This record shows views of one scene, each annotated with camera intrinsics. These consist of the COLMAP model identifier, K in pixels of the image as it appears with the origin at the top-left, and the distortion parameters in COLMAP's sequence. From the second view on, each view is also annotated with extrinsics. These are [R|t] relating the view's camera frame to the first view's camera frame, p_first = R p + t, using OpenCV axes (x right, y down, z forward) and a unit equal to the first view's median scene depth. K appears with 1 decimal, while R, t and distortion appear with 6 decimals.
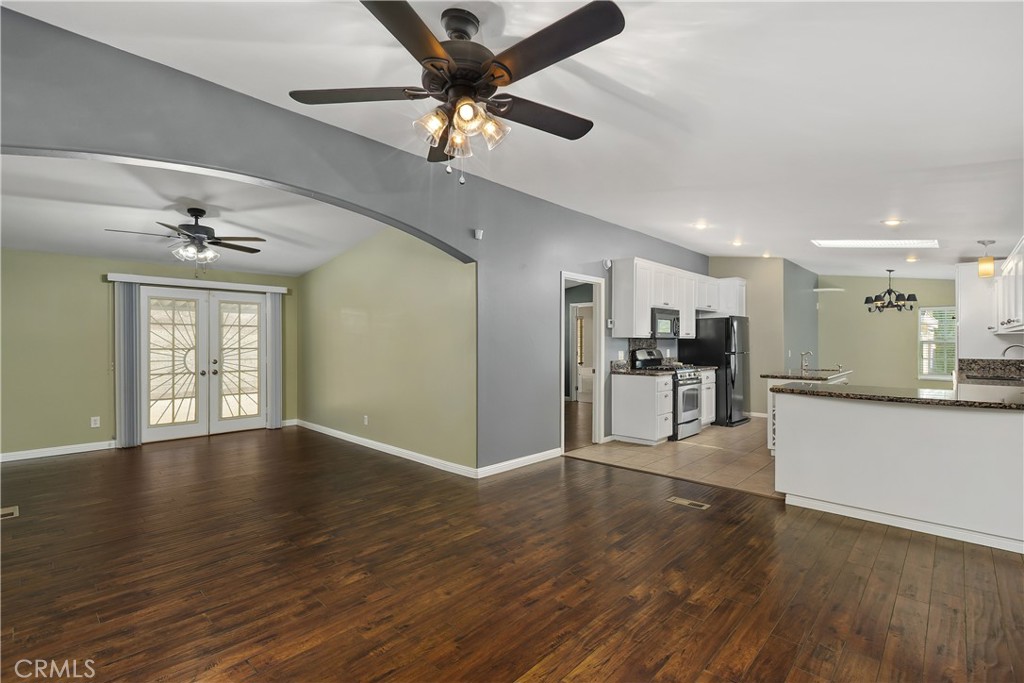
lens RADIAL K [[467.4, 0, 512.0], [0, 467.4, 341.5], [0, 0, 1]] dist [-0.001208, -0.000182]
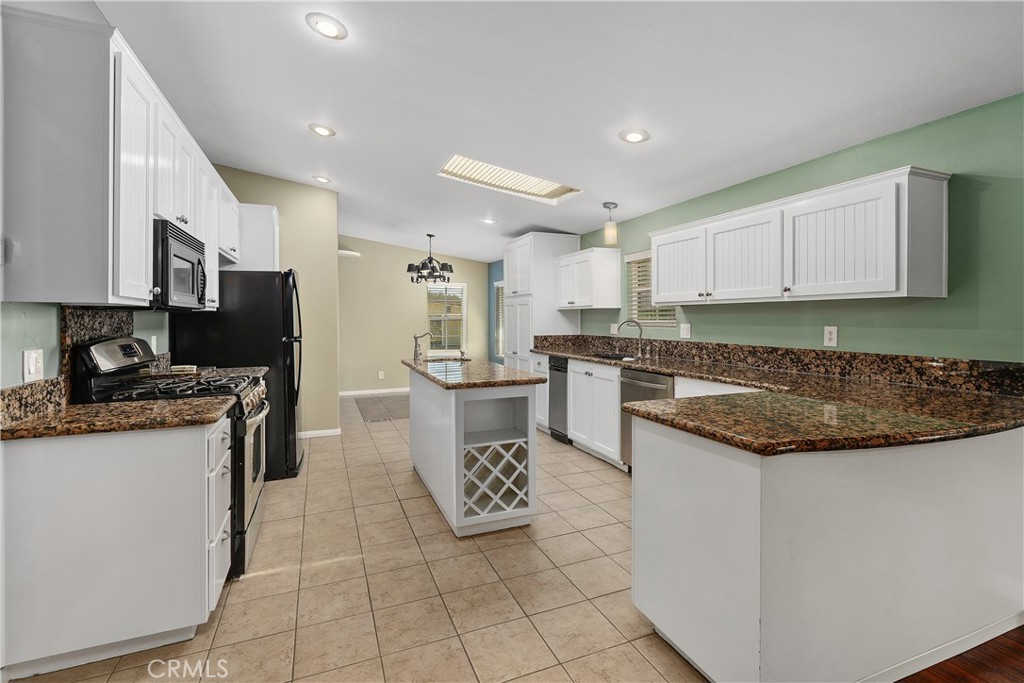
lens RADIAL K [[467.4, 0, 512.0], [0, 467.4, 341.5], [0, 0, 1]] dist [-0.001208, -0.000182]
pose [[0.422492, -0.047216, 0.905136, 0.093446], [0.002260, 0.998694, 0.051042, 0.001050], [-0.906364, -0.019519, 0.422047, 0.584161]]
